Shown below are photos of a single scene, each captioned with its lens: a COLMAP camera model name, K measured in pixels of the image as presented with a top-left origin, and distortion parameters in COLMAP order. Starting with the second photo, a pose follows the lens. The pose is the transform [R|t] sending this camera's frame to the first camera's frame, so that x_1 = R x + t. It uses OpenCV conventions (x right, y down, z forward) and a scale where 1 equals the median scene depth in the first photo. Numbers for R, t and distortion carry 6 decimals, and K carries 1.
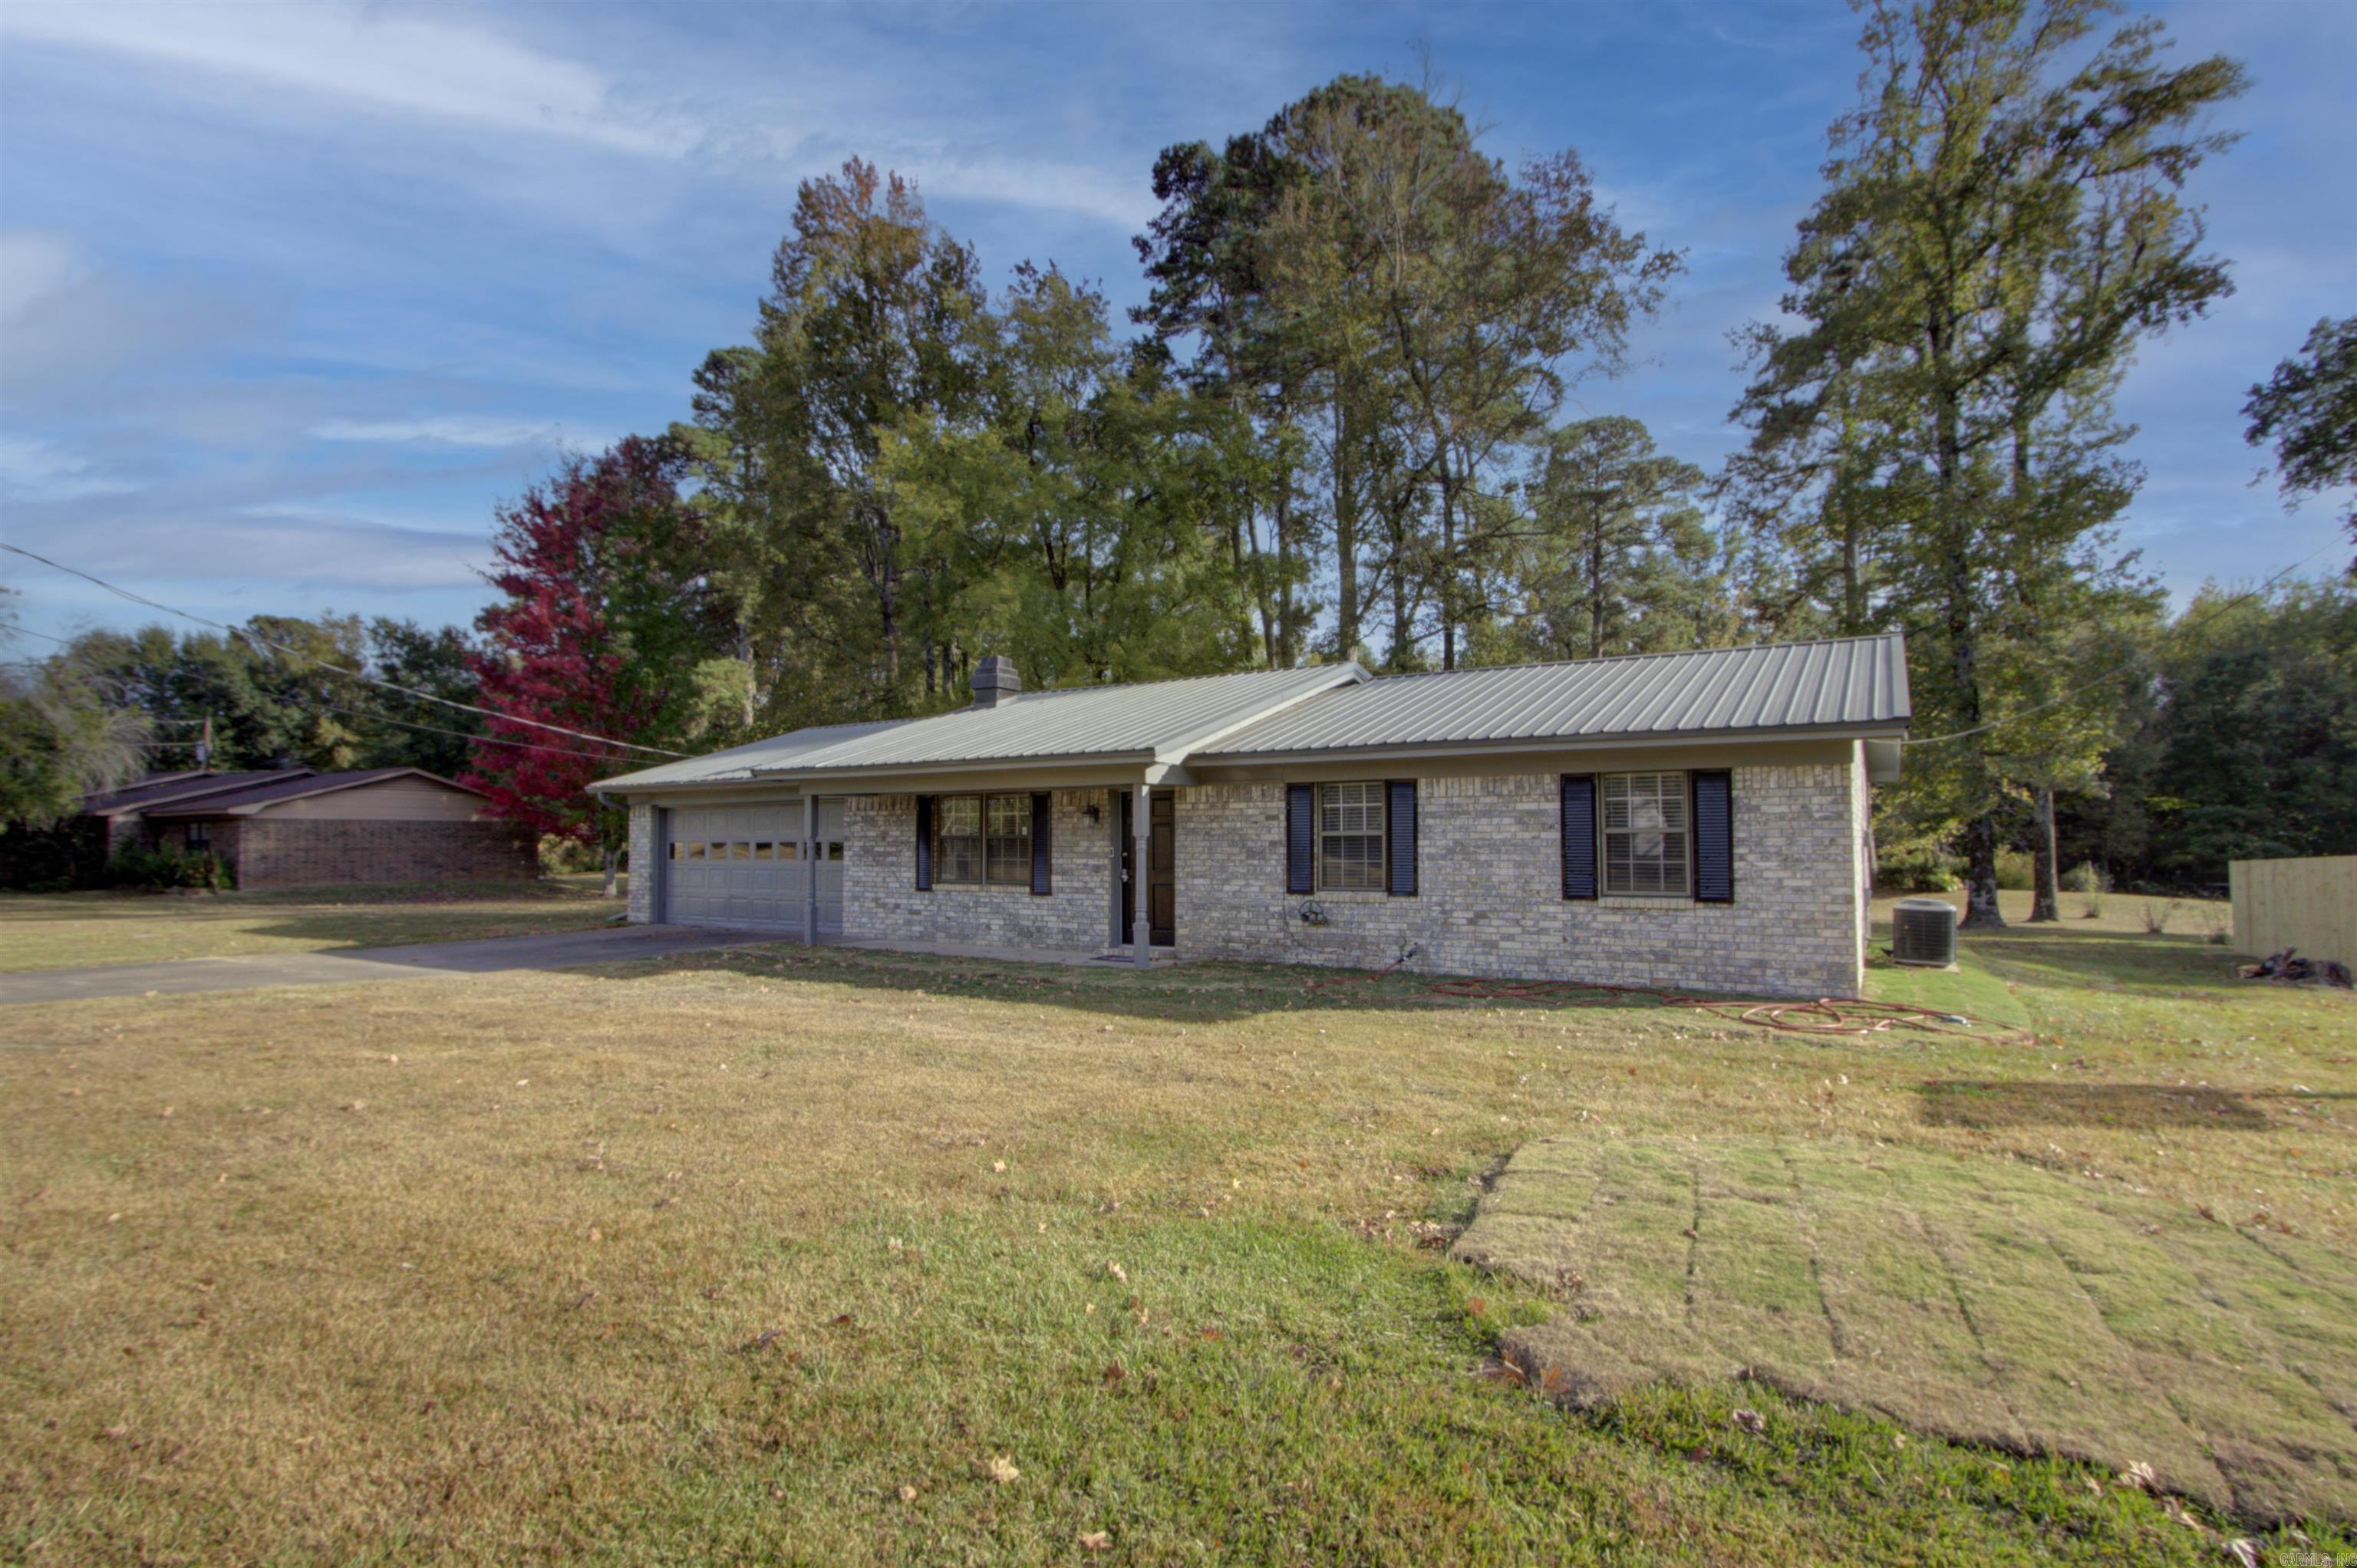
lens RADIAL K [[1063.3, 0, 1179.7], [0, 1063.3, 832.6], [0, 0, 1]] dist [-0.011336, 0.000158]
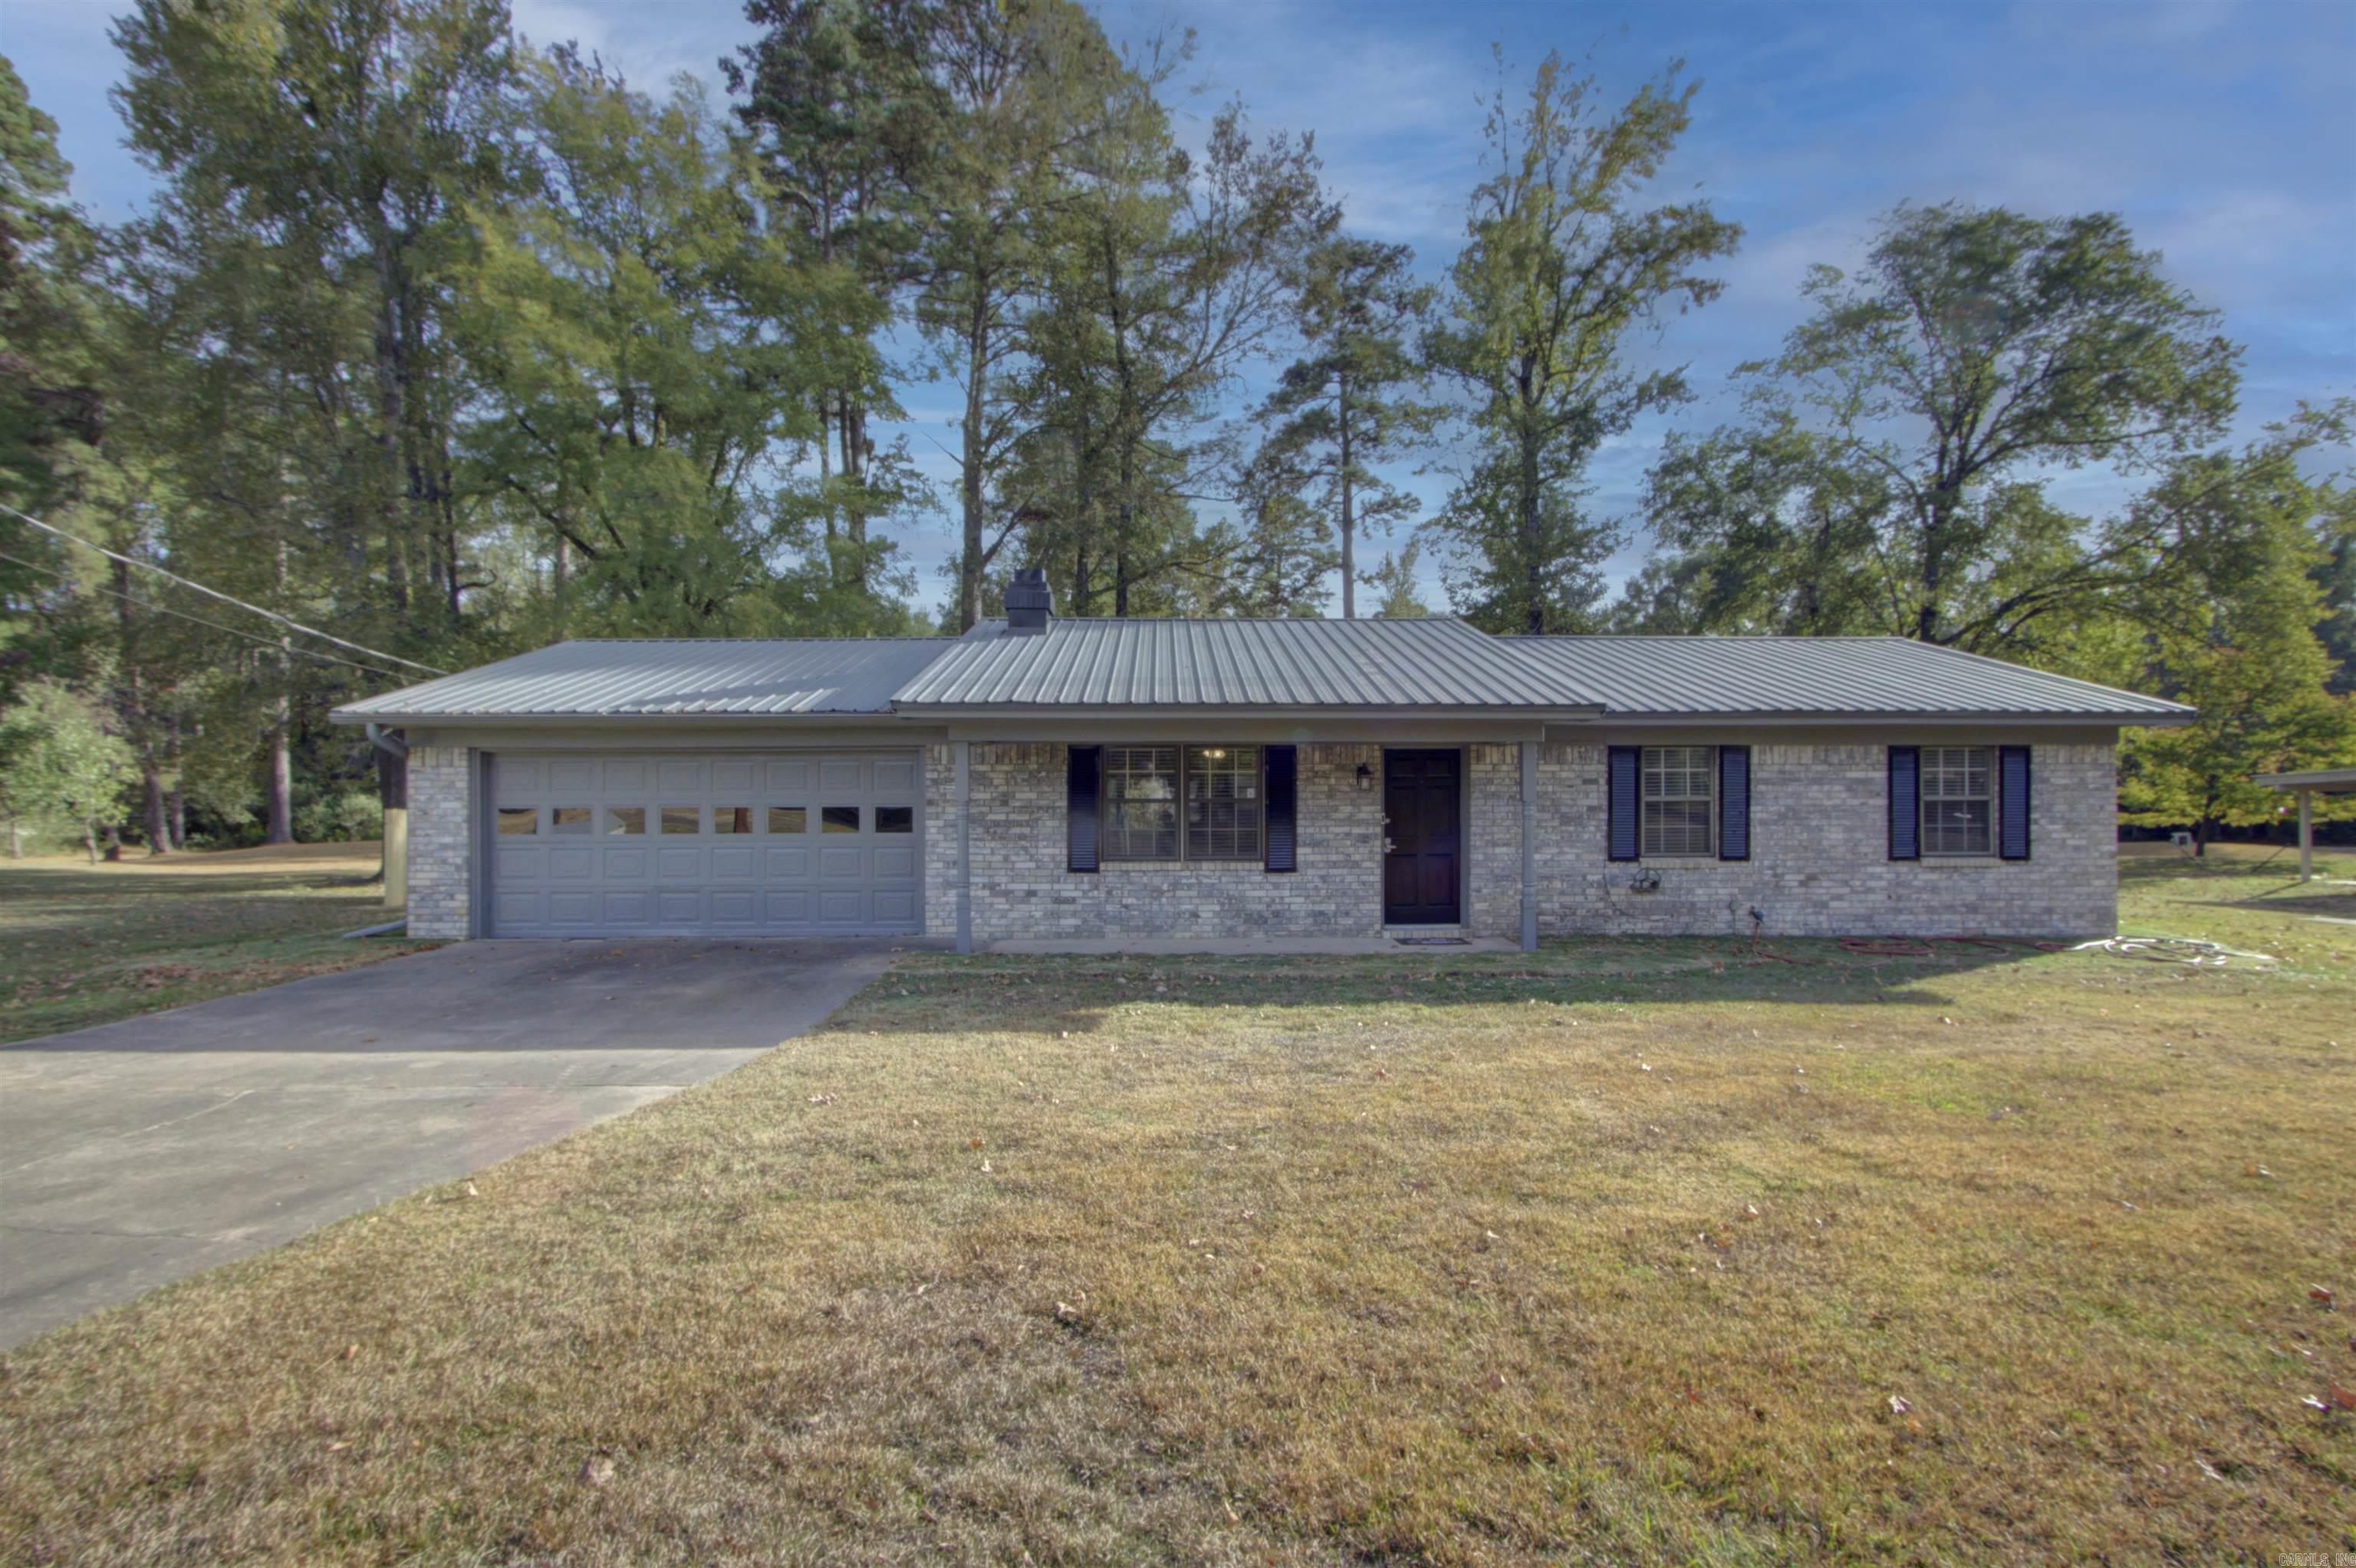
lens RADIAL K [[1130.2, 0, 1184.7], [0, 1130.2, 791.6], [0, 0, 1]] dist [-0.000971, 0.000005]
pose [[0.844522, 0.011654, 0.535393, -0.757159], [-0.006197, 0.999909, -0.011990, 0.009047], [-0.535484, 0.006808, 0.844518, 0.350793]]
